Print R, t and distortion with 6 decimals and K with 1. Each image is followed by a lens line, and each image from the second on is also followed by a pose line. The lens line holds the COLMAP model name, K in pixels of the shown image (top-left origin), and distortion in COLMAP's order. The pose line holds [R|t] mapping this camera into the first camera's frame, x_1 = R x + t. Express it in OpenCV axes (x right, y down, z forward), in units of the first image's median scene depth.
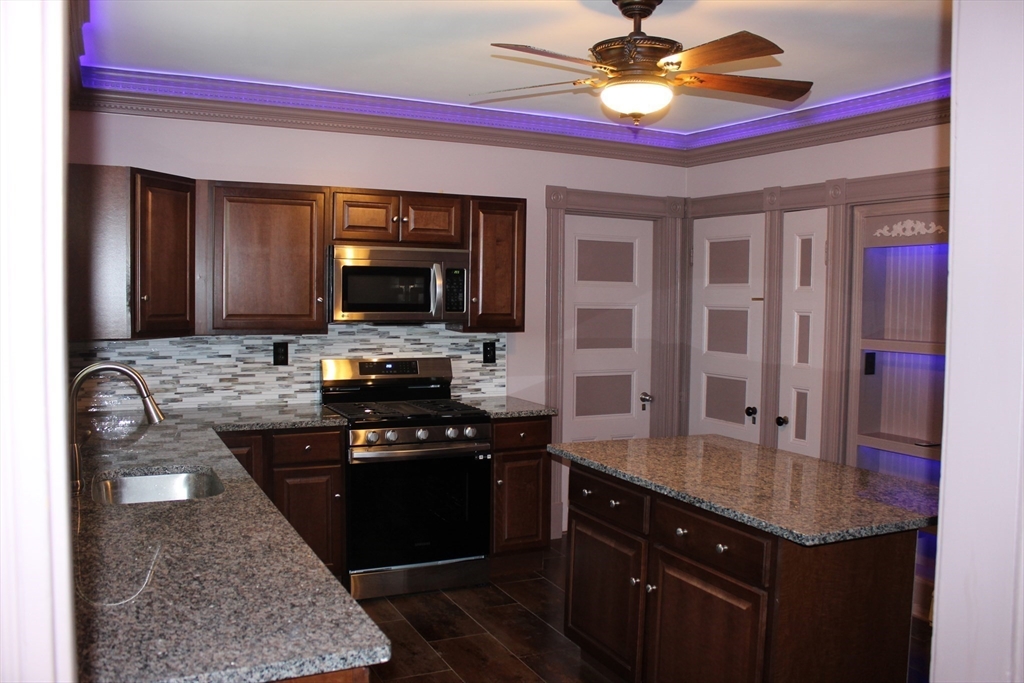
lens RADIAL K [[834.5, 0, 512.0], [0, 834.5, 341.5], [0, 0, 1]] dist [-0.134074, 0.002473]
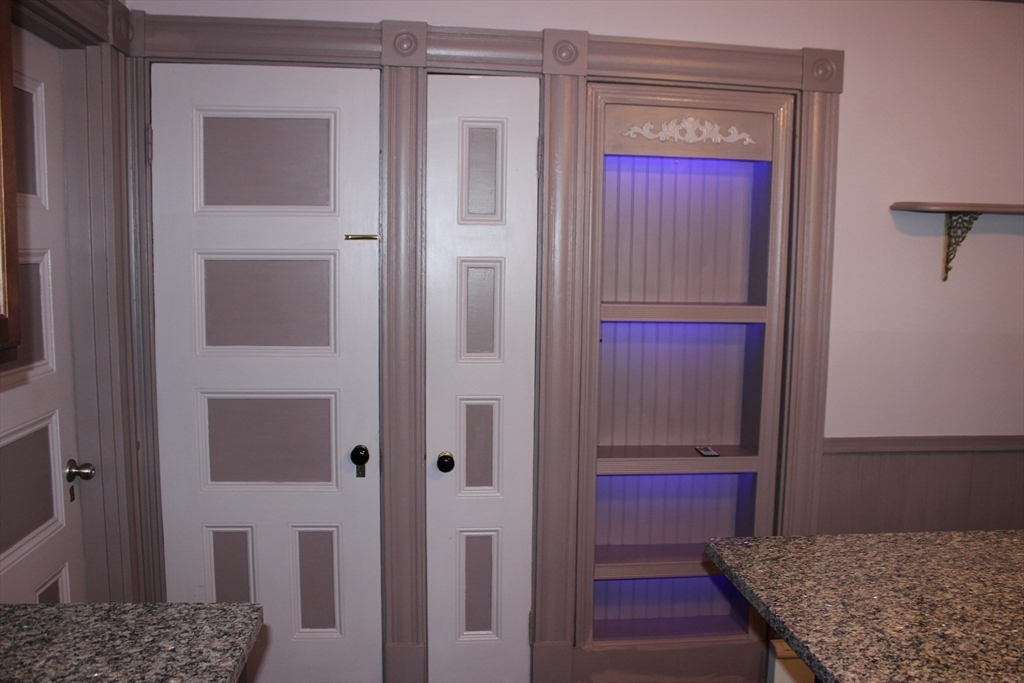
lens RADIAL K [[834.5, 0, 512.0], [0, 834.5, 341.5], [0, 0, 1]] dist [-0.134074, 0.002473]
pose [[0.351693, -0.116694, 0.928813, -0.152661], [0.034576, 0.993142, 0.111684, -0.042227], [-0.935477, -0.007163, 0.353316, 0.736232]]
